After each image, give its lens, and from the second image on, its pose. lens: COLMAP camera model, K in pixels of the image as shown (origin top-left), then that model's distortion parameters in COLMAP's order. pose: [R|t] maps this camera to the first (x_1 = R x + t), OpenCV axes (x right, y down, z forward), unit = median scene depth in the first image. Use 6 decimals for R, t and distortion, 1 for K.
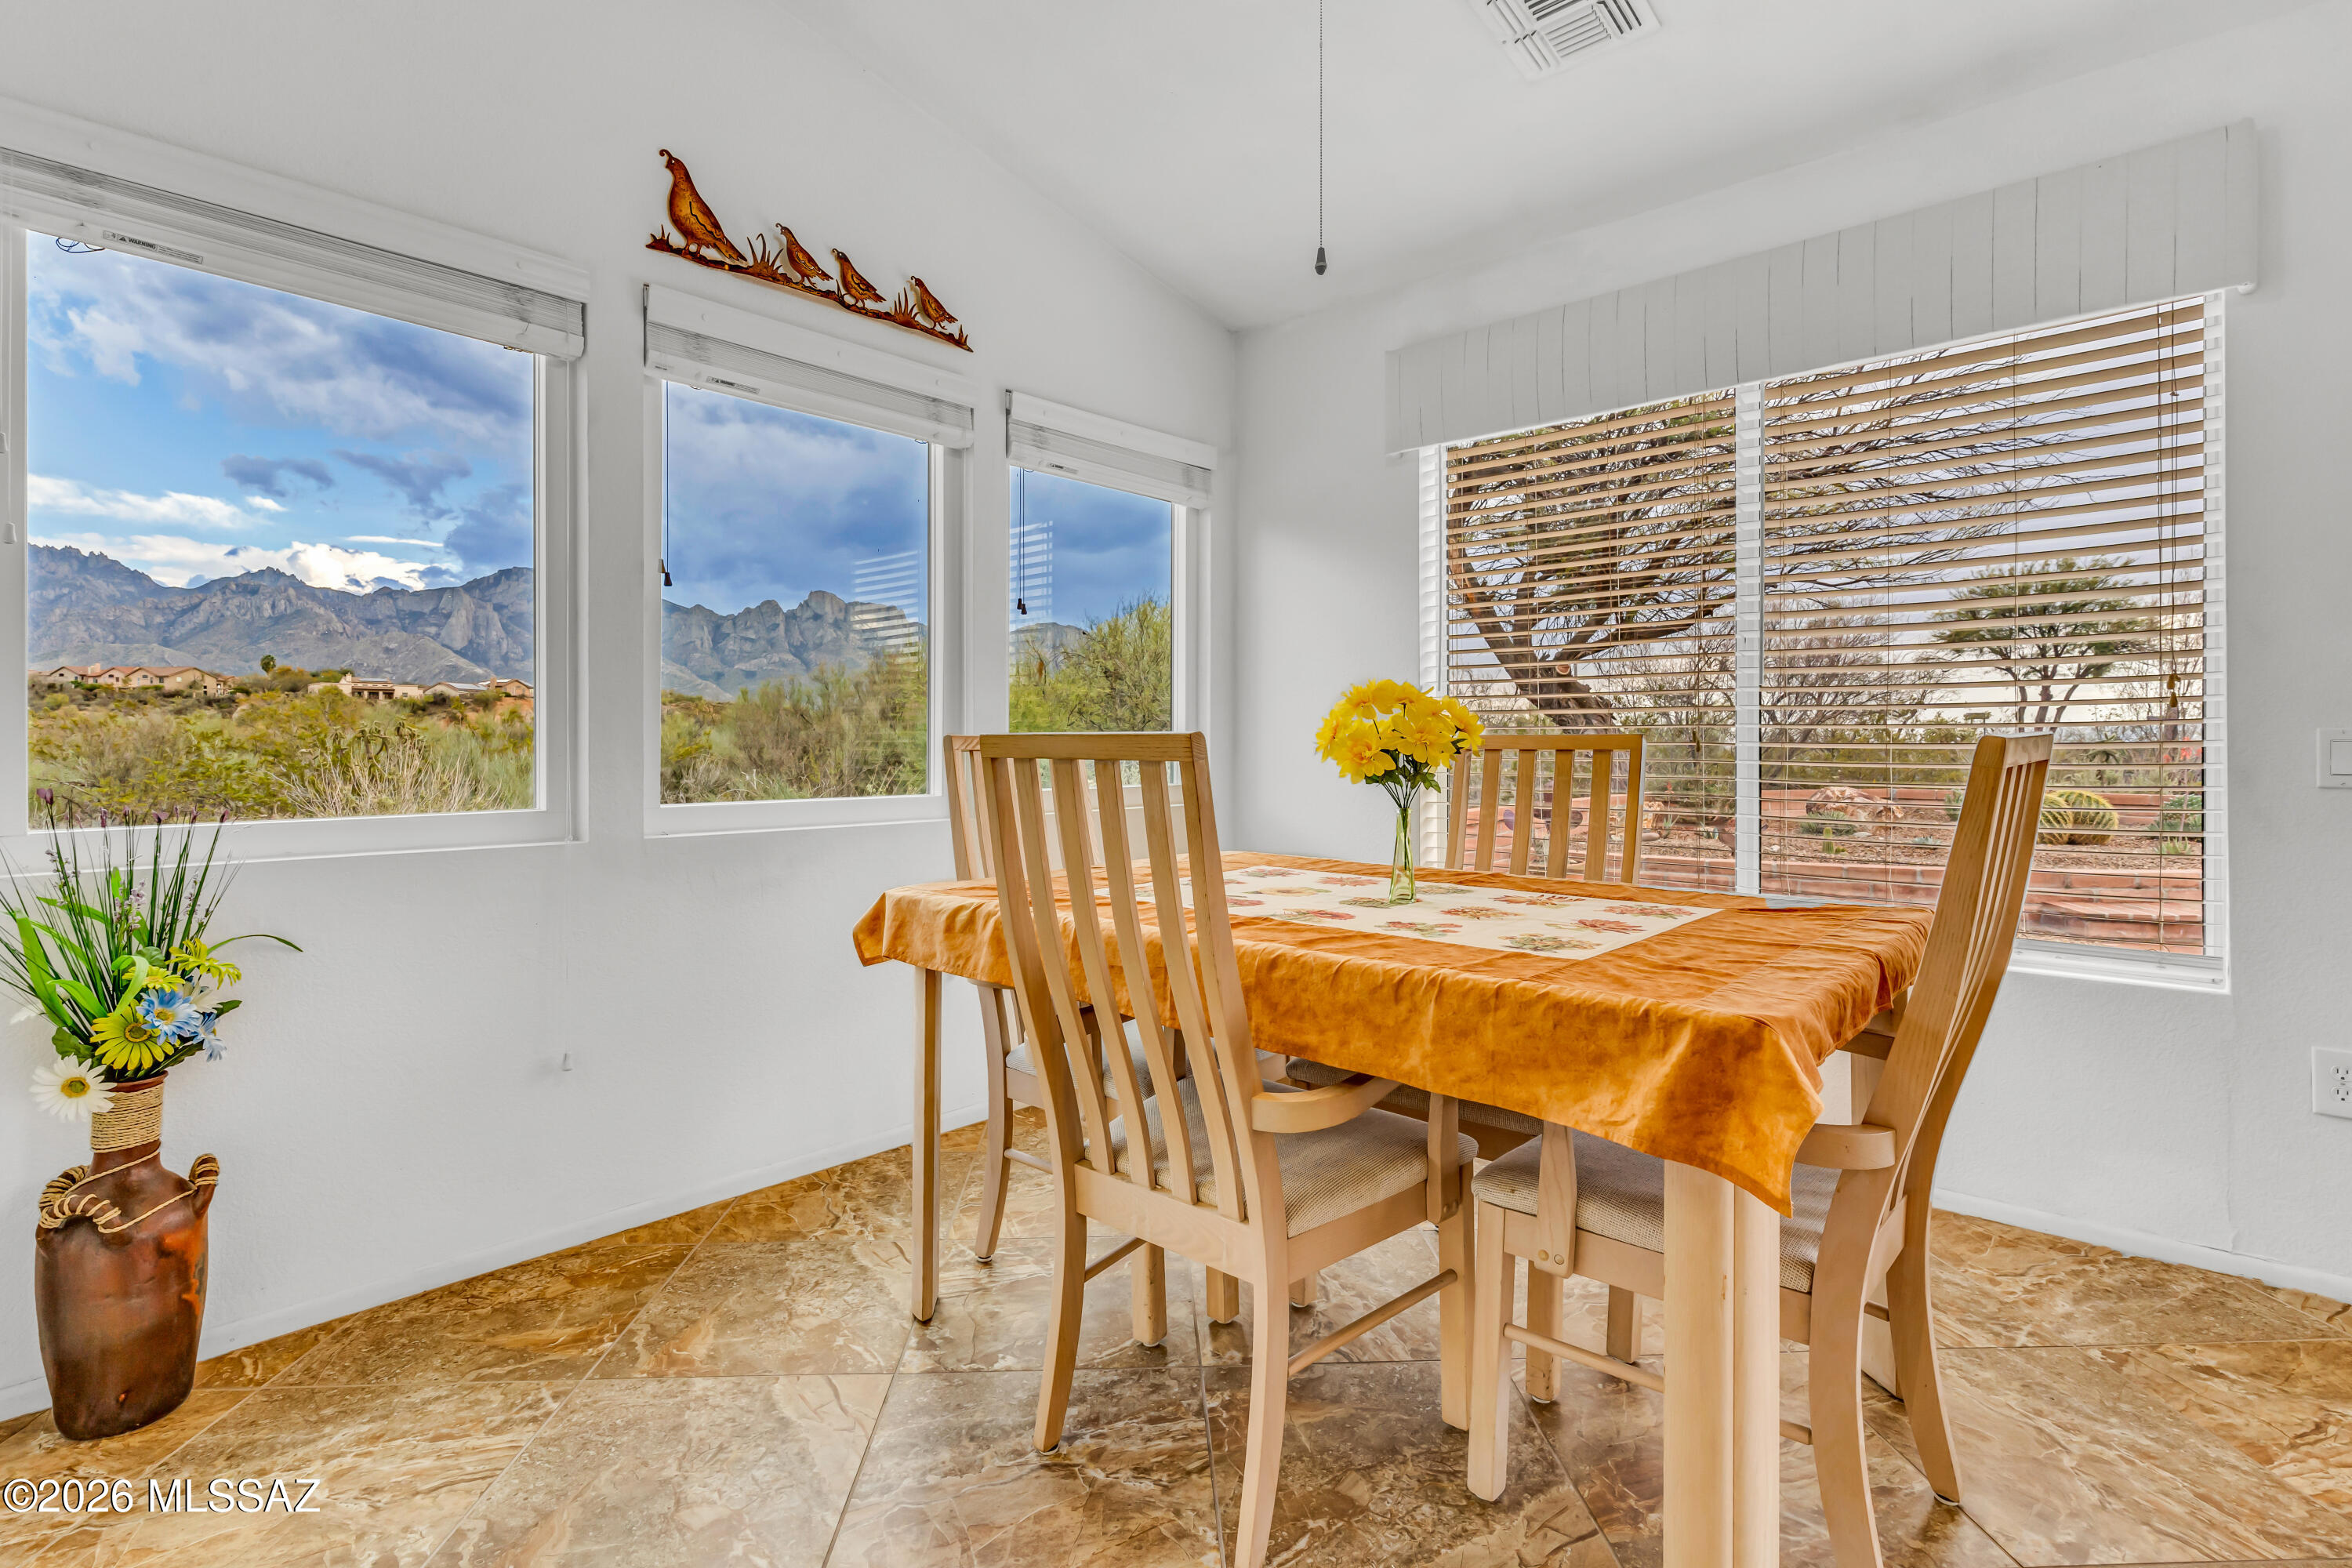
lens RADIAL K [[1122.8, 0, 1184.0], [0, 1122.8, 761.4], [0, 0, 1]] dist [0.002788, 0.001302]
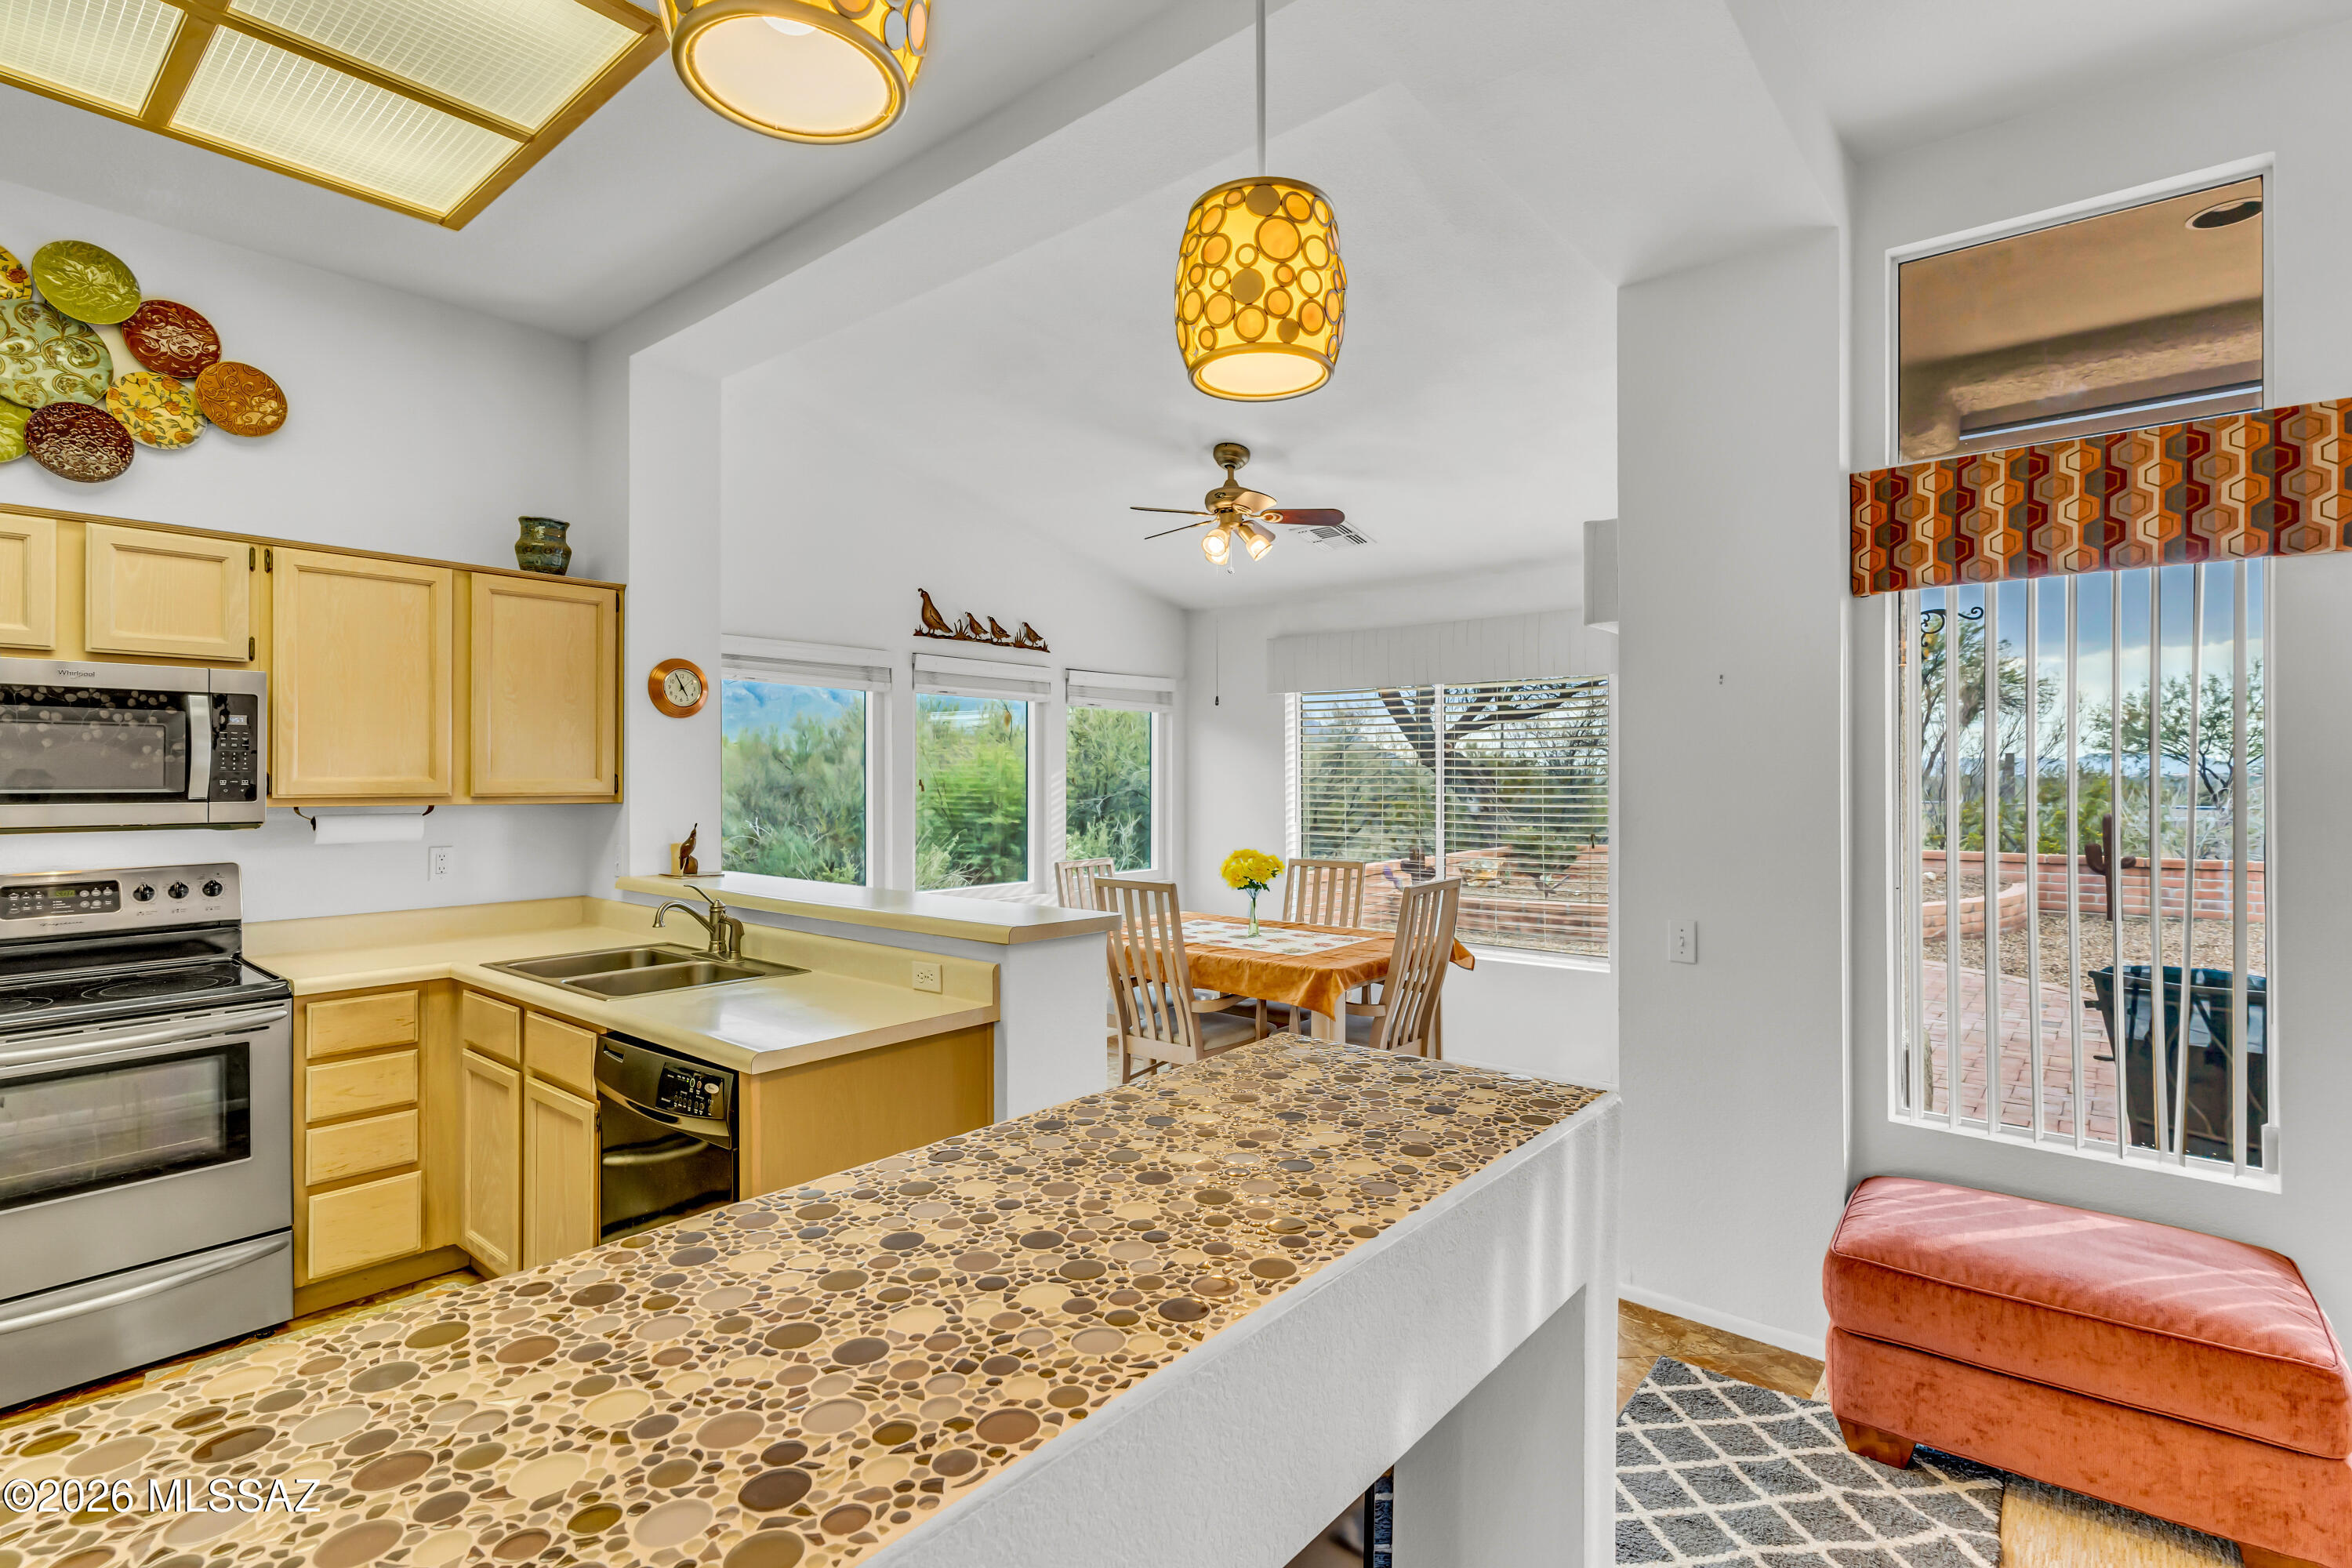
lens RADIAL K [[1122.8, 0, 1170.6], [0, 1122.8, 784.4], [0, 0, 1]] dist [0.002788, 0.001302]
pose [[0.999530, -0.002683, 0.030535, -0.049665], [0.002899, 0.999971, -0.007013, -0.151464], [-0.030515, 0.007098, 0.999509, -1.153668]]
